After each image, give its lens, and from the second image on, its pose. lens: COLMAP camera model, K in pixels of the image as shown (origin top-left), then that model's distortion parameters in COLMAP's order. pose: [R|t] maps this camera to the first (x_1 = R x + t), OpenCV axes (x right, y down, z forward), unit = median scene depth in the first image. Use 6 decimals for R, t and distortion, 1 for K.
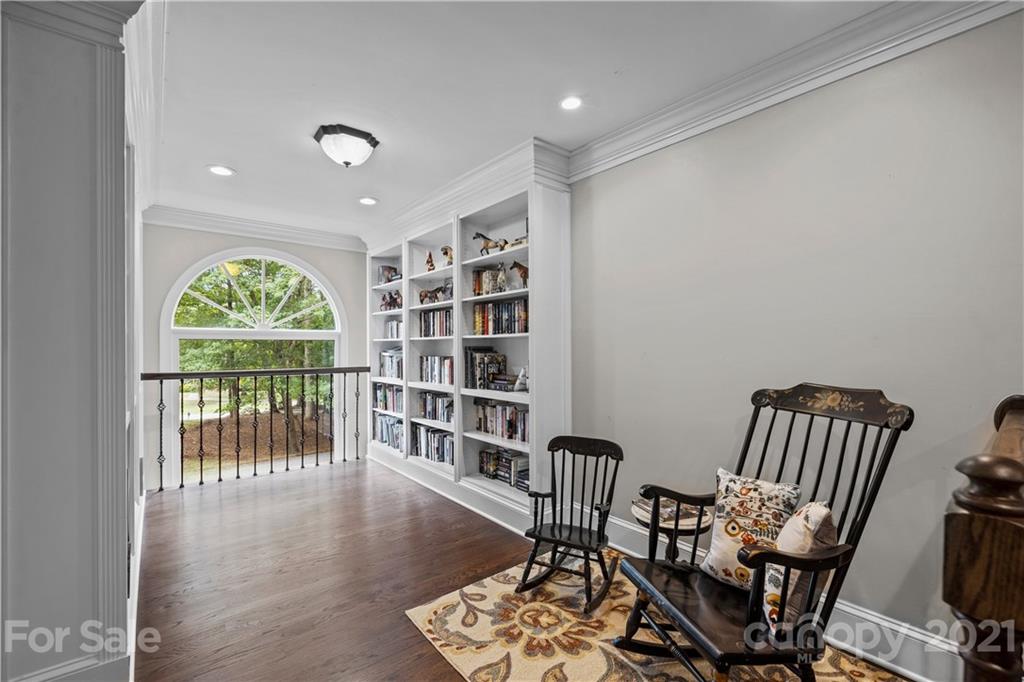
lens RADIAL K [[436.4, 0, 512.6], [0, 436.4, 346.0], [0, 0, 1]] dist [-0.001327, -0.000562]
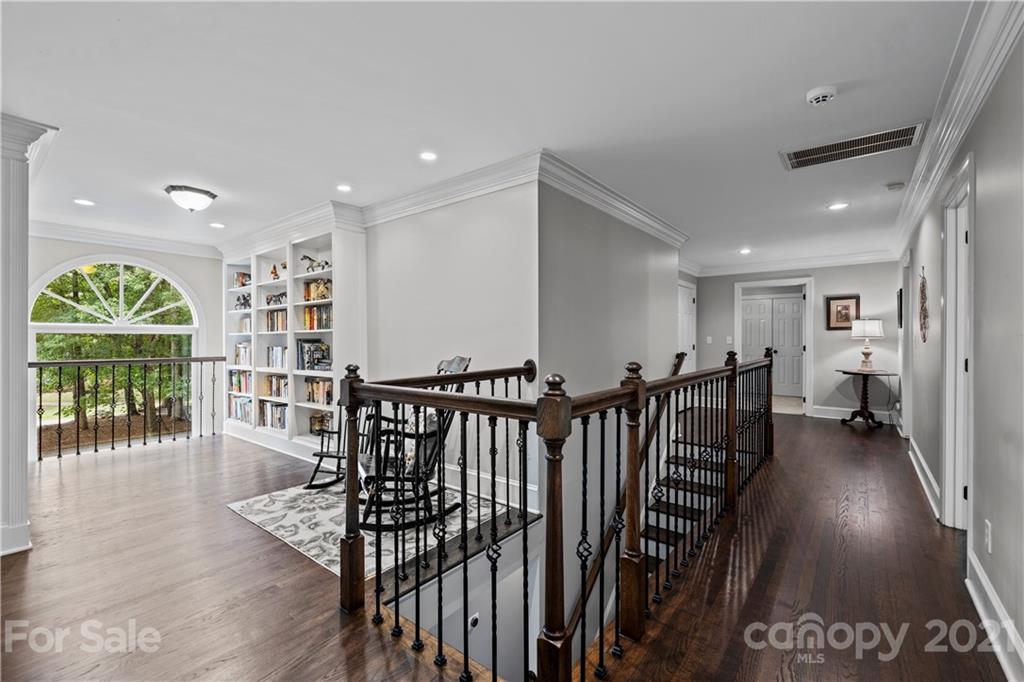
lens RADIAL K [[436.4, 0, 512.1], [0, 436.4, 337.6], [0, 0, 1]] dist [-0.001327, -0.000562]
pose [[0.977009, -0.000485, 0.213196, 0.224587], [0.002278, 0.999964, -0.008167, 0.009489], [-0.213185, 0.008465, 0.976975, -0.403839]]
